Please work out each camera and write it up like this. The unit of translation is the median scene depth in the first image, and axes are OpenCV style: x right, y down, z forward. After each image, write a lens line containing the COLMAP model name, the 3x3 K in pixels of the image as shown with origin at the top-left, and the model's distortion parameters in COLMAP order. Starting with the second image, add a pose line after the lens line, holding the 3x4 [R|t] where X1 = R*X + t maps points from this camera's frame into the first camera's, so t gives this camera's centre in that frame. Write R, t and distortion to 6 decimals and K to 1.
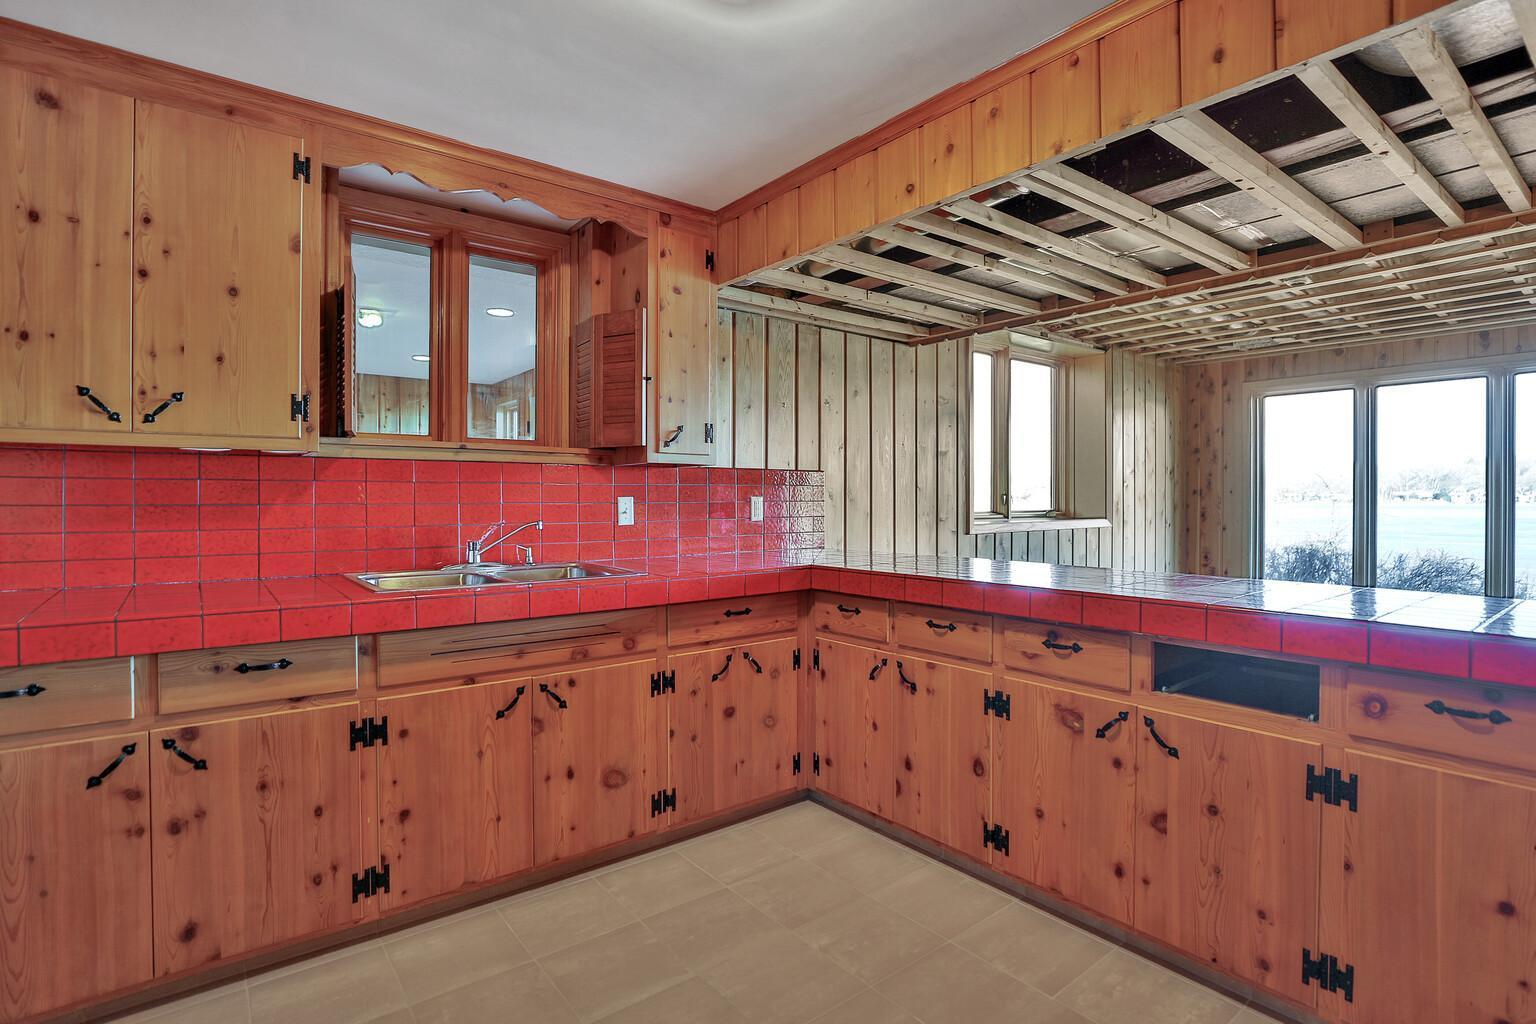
lens RADIAL K [[751.9, 0, 771.4], [0, 751.9, 502.9], [0, 0, 1]] dist [-0.021294, -0.000087]
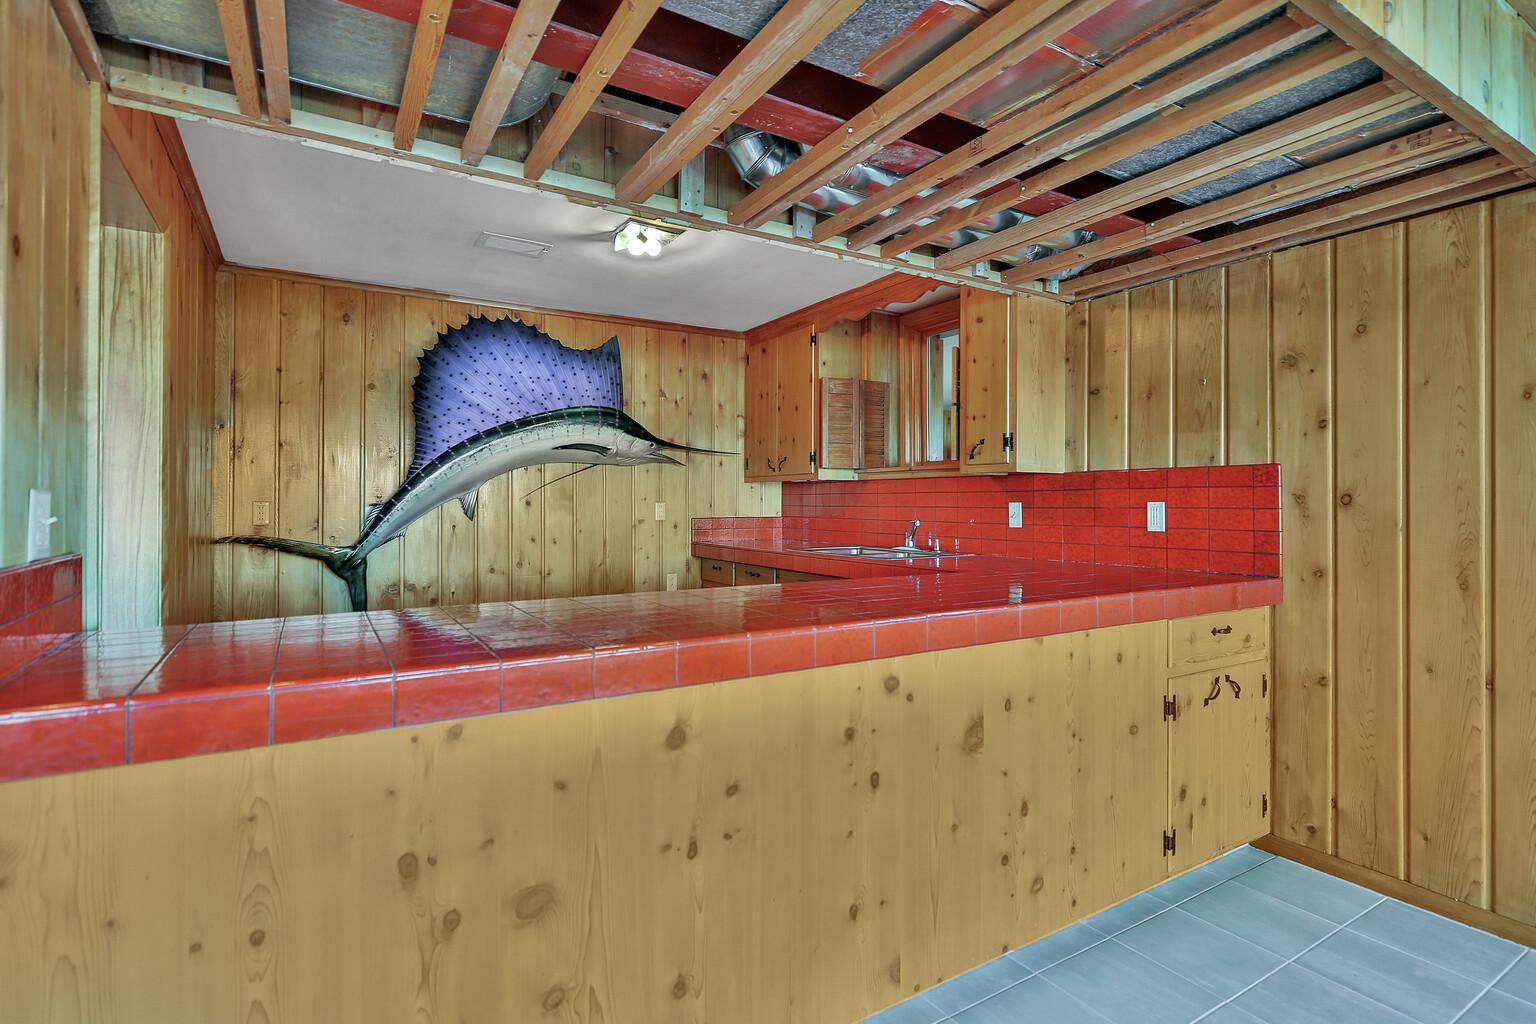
lens RADIAL K [[751.9, 0, 771.4], [0, 751.9, 502.9], [0, 0, 1]] dist [-0.021294, -0.000087]
pose [[-0.114684, 0.004380, -0.993392, 1.019373], [-0.004841, 0.999976, 0.004968, -0.011749], [0.993390, 0.005378, -0.114660, 0.810744]]
